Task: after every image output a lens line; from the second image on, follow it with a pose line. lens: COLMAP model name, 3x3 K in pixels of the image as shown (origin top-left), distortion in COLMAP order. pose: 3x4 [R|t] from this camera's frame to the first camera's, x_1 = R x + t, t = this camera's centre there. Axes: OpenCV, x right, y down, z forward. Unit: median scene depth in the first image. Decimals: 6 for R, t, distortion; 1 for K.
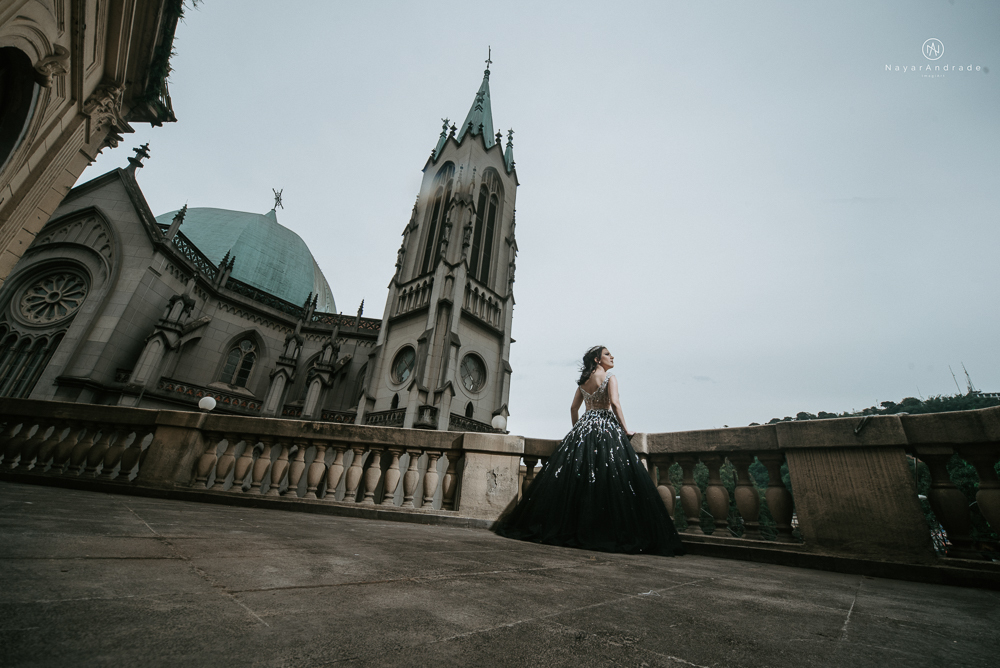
lens RADIAL K [[378.1, 0, 501.1], [0, 378.1, 345.8], [0, 0, 1]] dist [-0.018398, 0.002192]
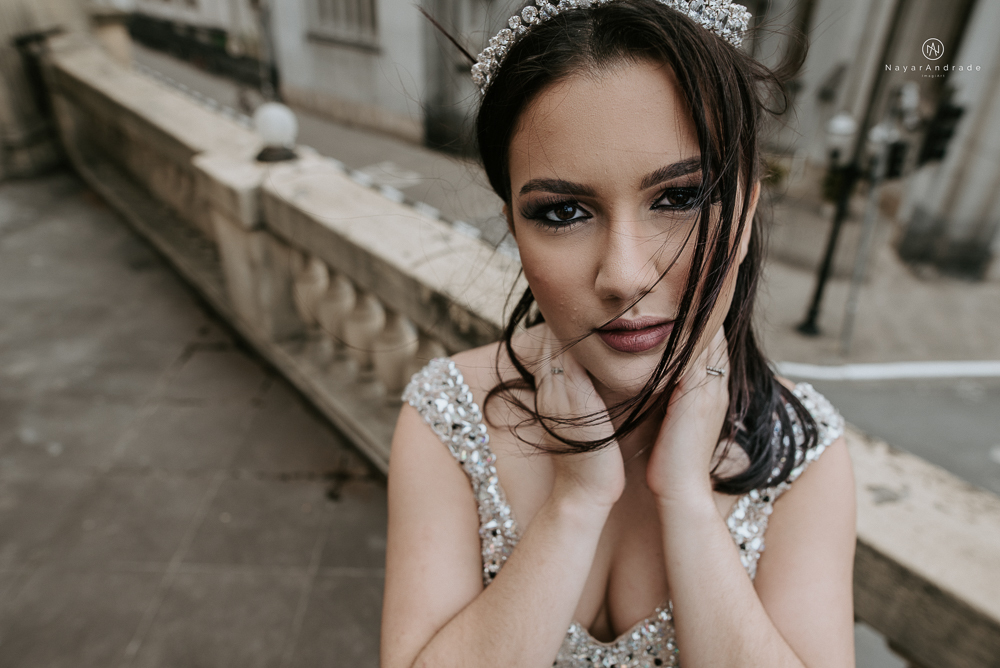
lens RADIAL K [[706.4, 0, 503.7], [0, 706.4, 330.8], [0, 0, 1]] dist [-0.038578, 0.038915]
pose [[0.678146, 0.319312, -0.661936, -0.019582], [0.313507, 0.688931, 0.653519, -0.011318], [0.664704, -0.650703, 0.367089, 0.111661]]
